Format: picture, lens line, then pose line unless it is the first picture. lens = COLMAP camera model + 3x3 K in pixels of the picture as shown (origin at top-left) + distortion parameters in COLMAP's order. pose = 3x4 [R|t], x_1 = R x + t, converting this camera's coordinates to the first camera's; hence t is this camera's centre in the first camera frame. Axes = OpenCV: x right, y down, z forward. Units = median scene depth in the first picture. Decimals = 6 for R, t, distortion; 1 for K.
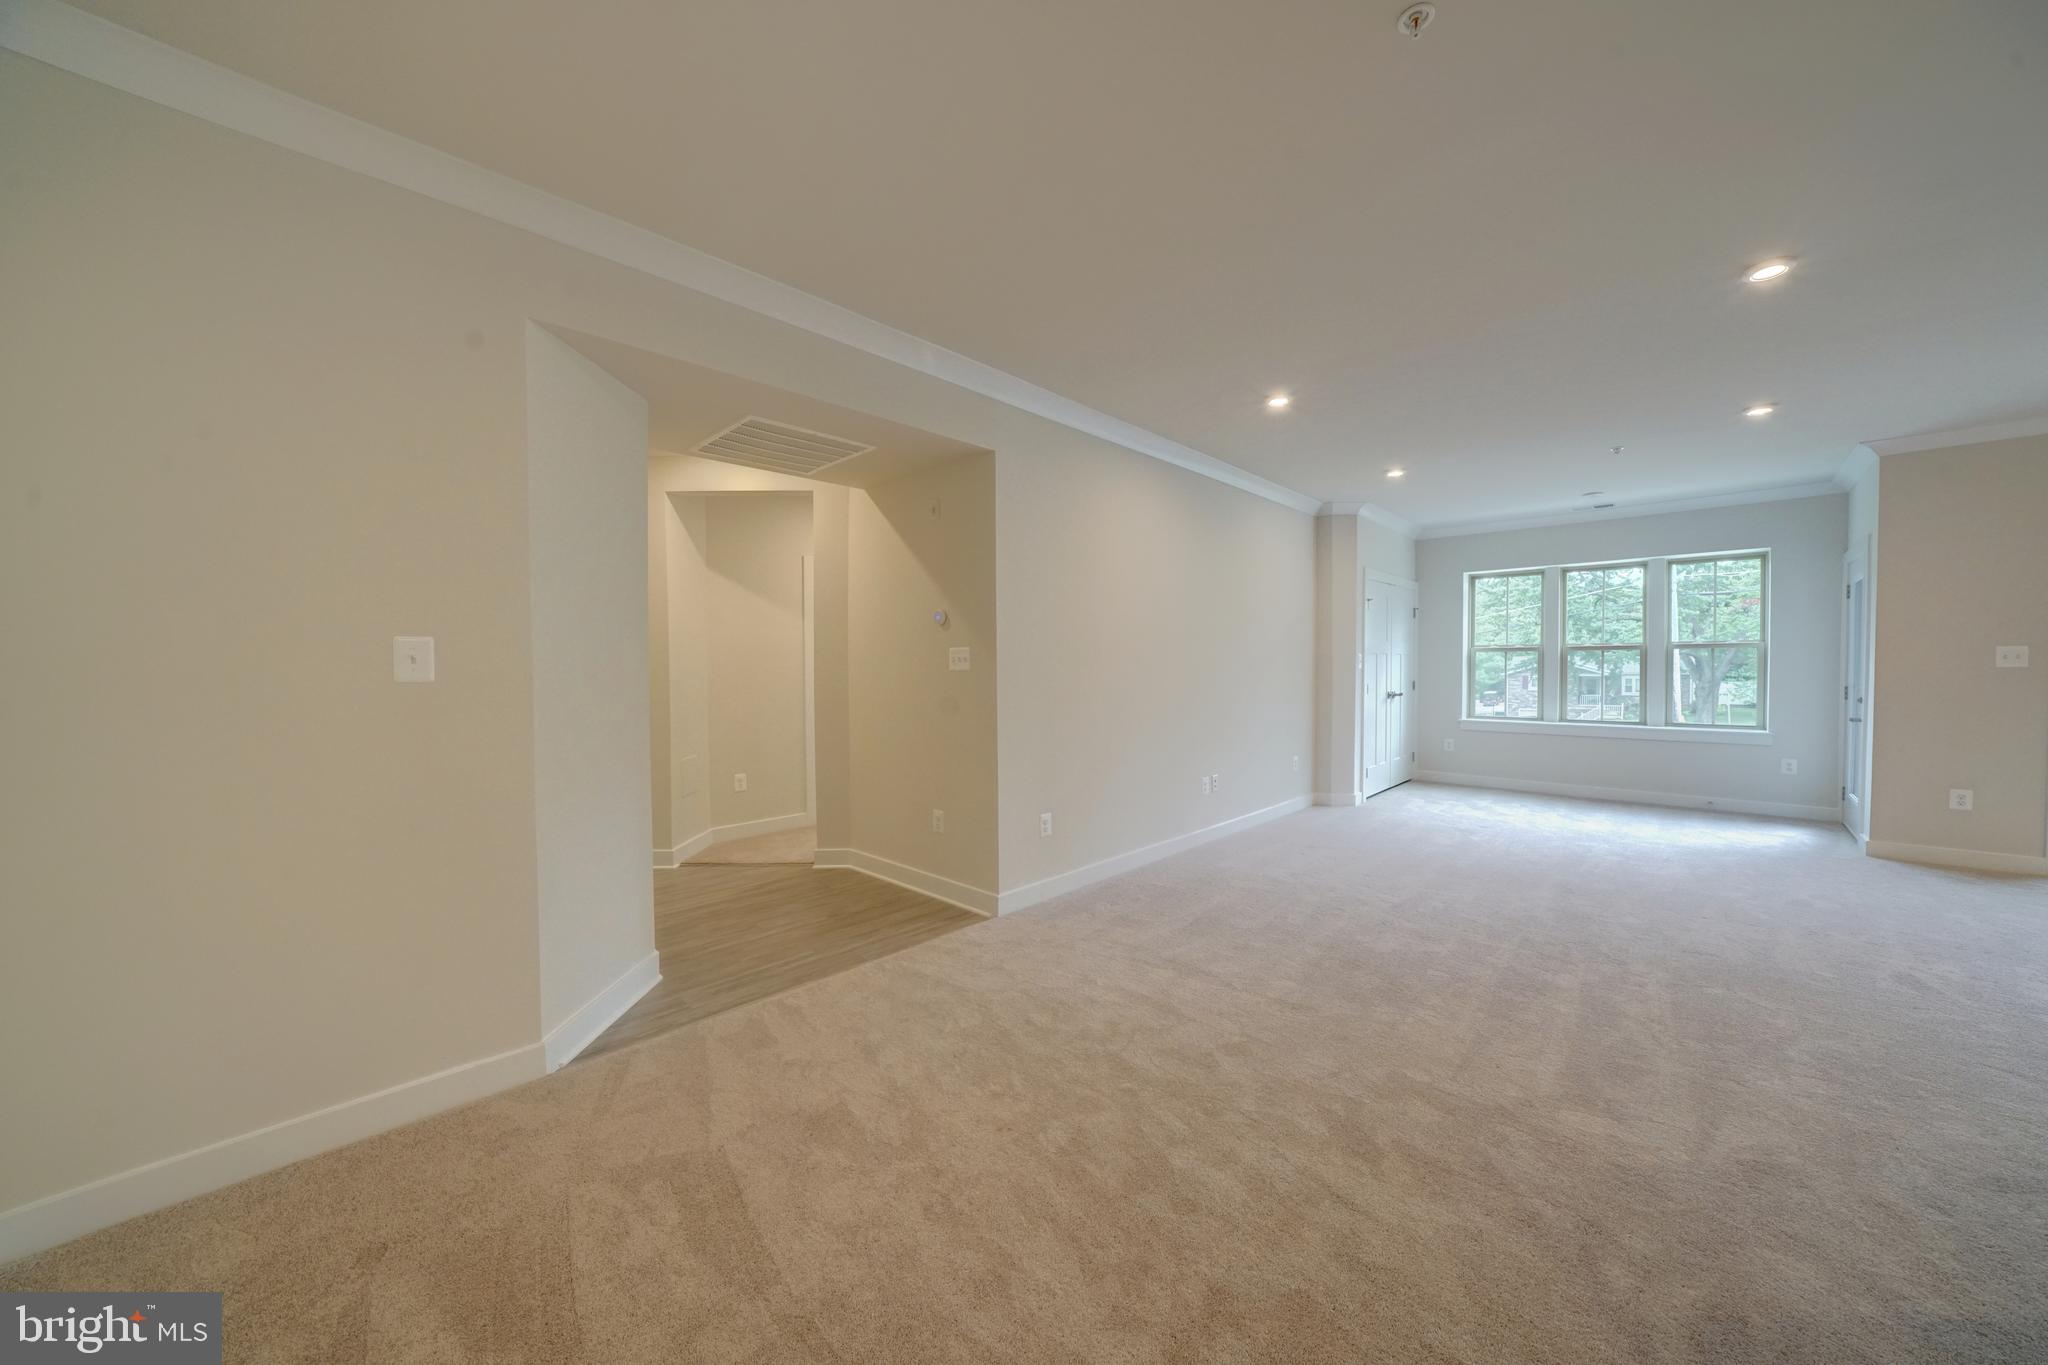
lens RADIAL K [[710.7, 0, 1017.7], [0, 710.7, 688.7], [0, 0, 1]] dist [-0.023582, 0.002106]
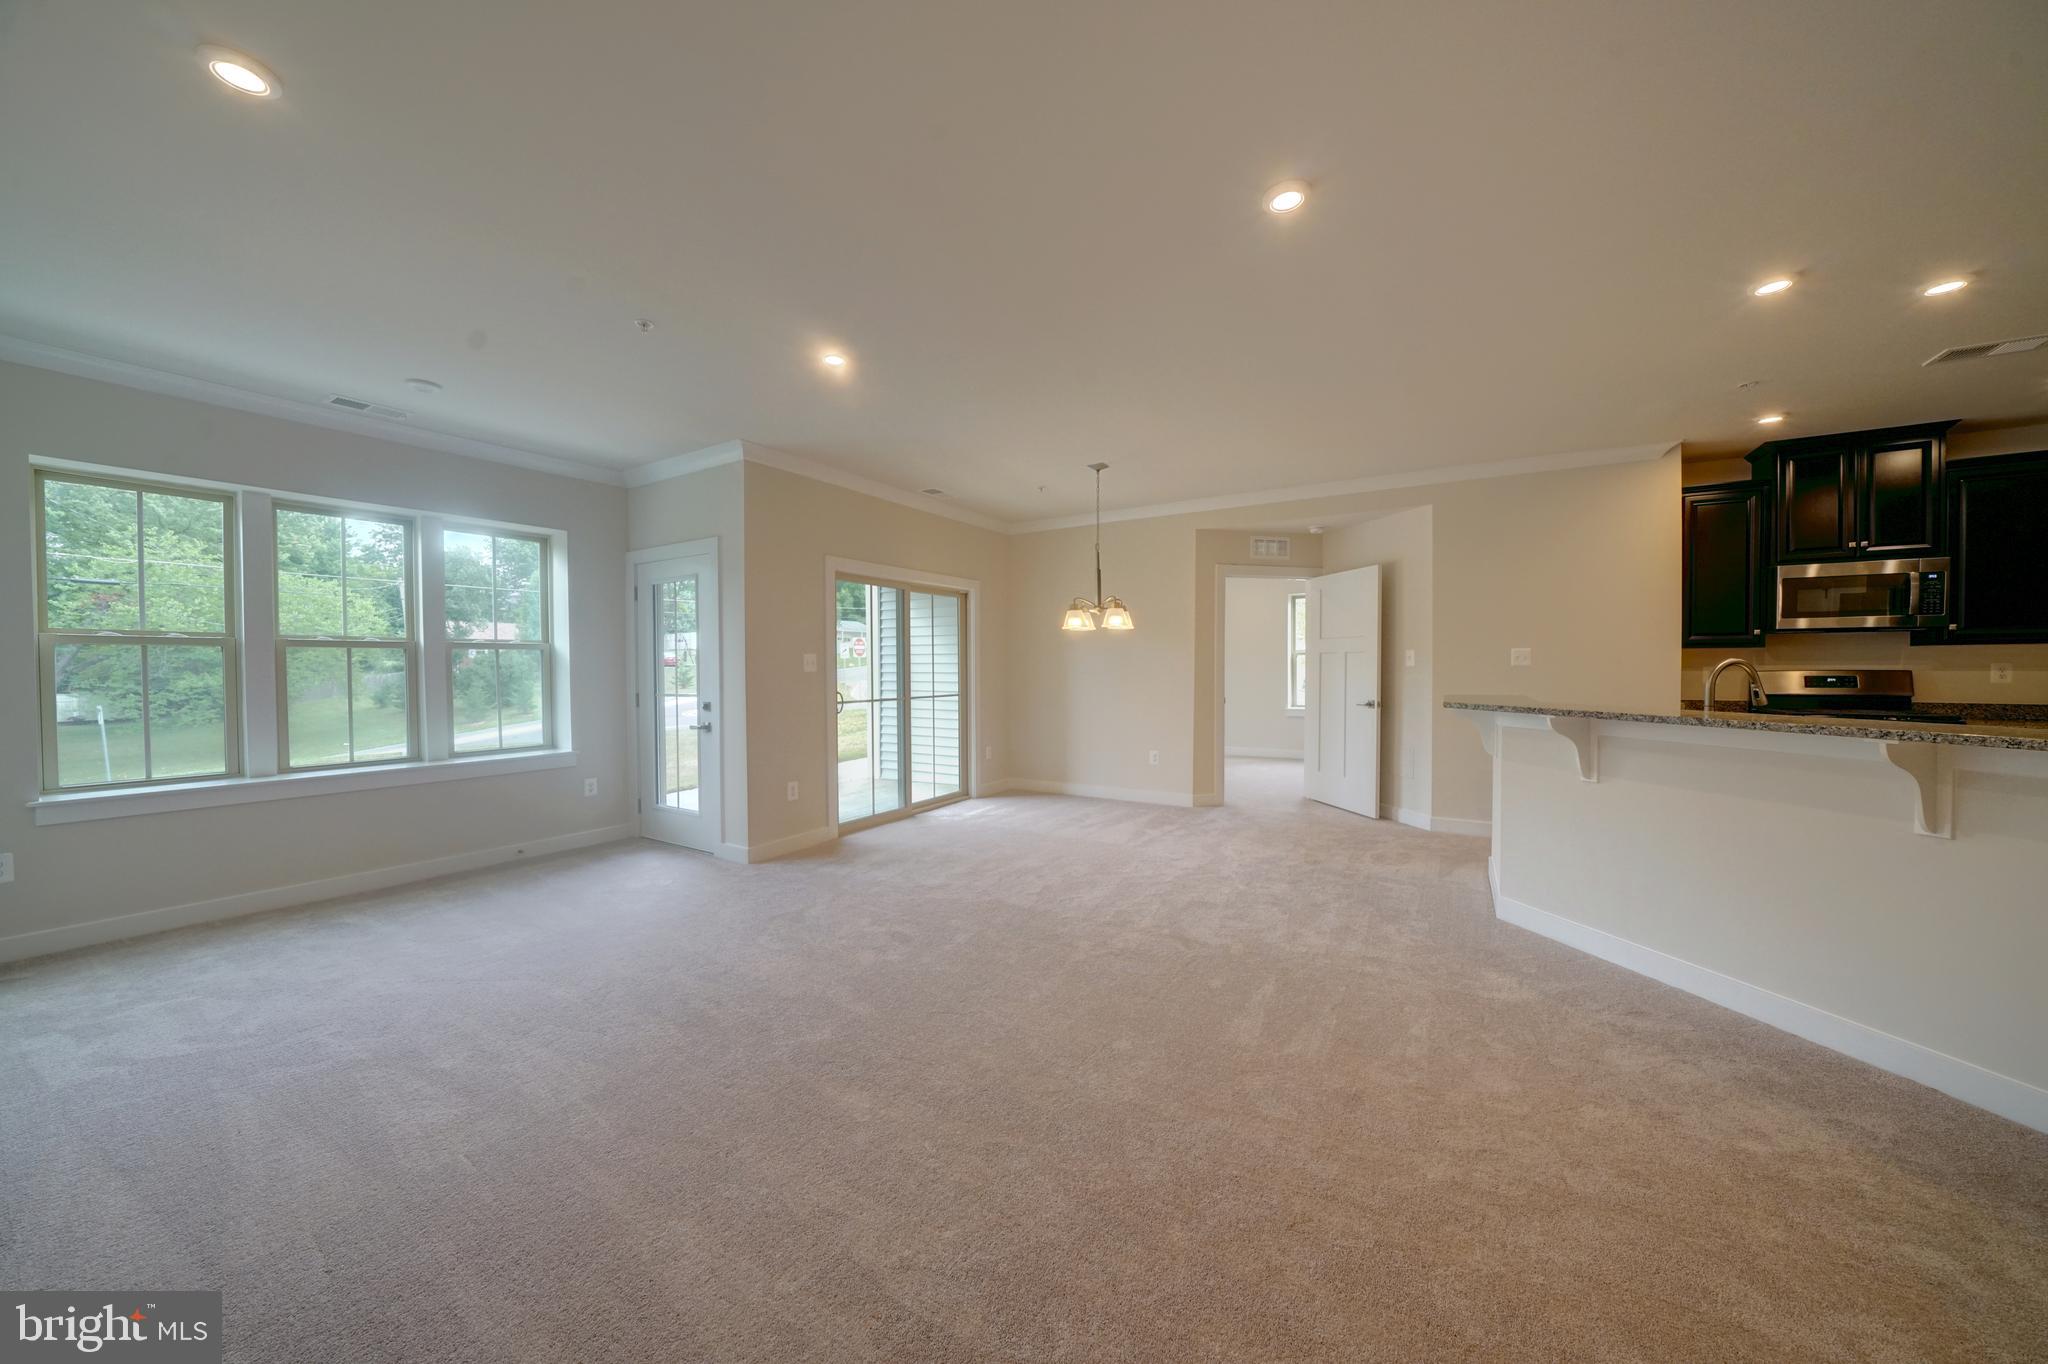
lens RADIAL K [[710.7, 0, 1016.3], [0, 710.7, 682.5], [0, 0, 1]] dist [-0.023582, 0.002106]
pose [[-0.220406, -0.015885, 0.975279, 0.163845], [0.035162, 0.999088, 0.024219, -0.026797], [-0.974774, 0.039630, -0.219646, 0.812661]]
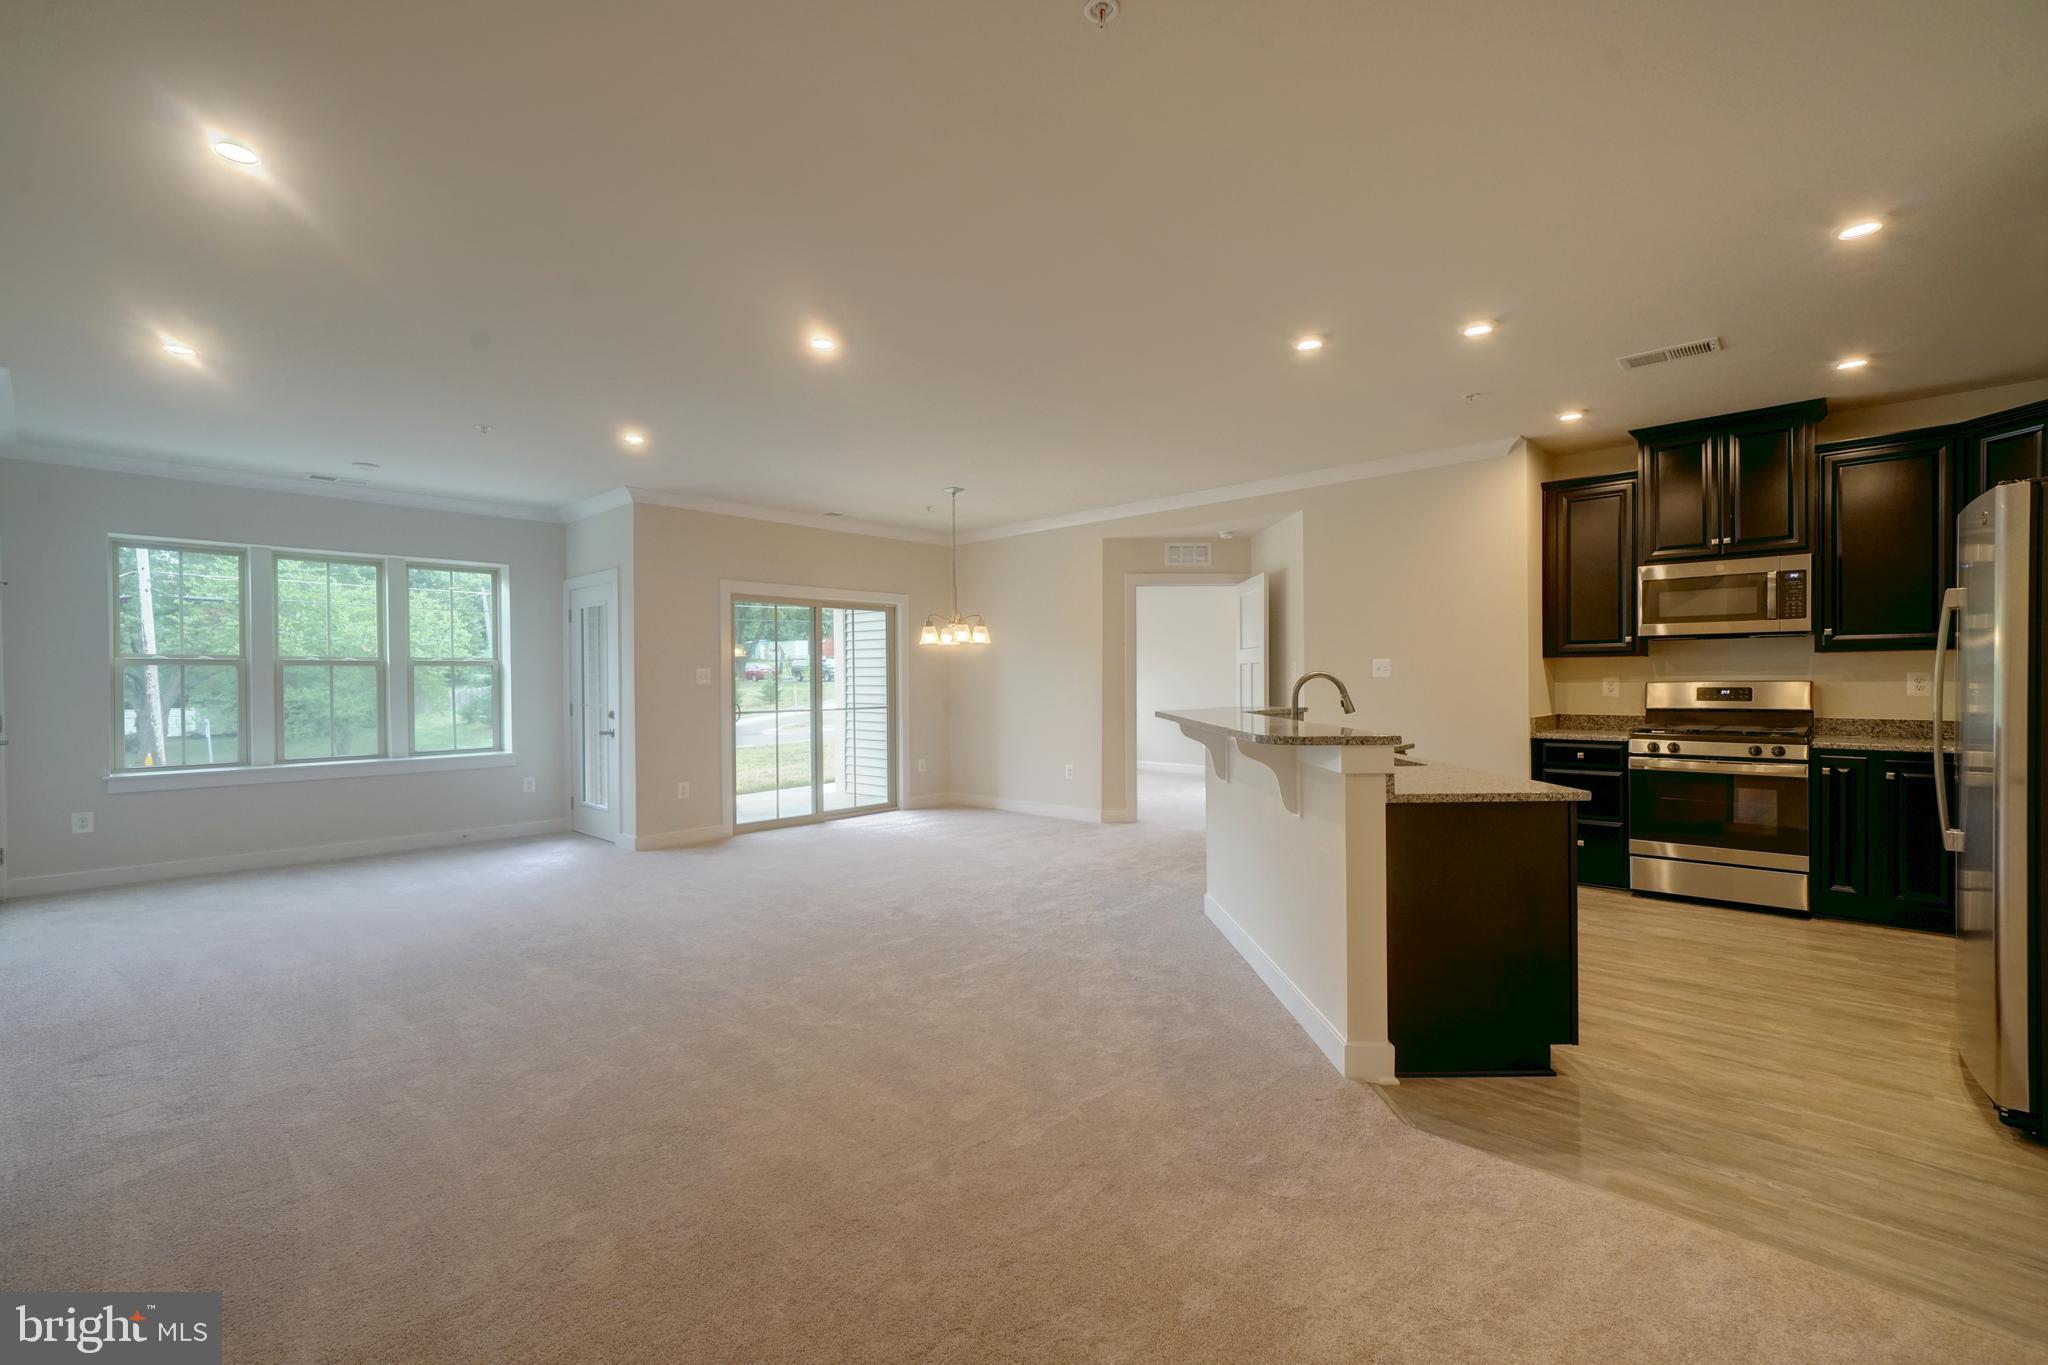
lens RADIAL K [[878.0, 0, 1016.9], [0, 878.0, 688.4], [0, 0, 1]] dist [0.006726, 0.000949]
pose [[-0.025380, -0.004533, 0.999668, -0.222824], [0.037435, 0.999284, 0.005482, -0.010199], [-0.998977, 0.037561, -0.025192, 0.386445]]
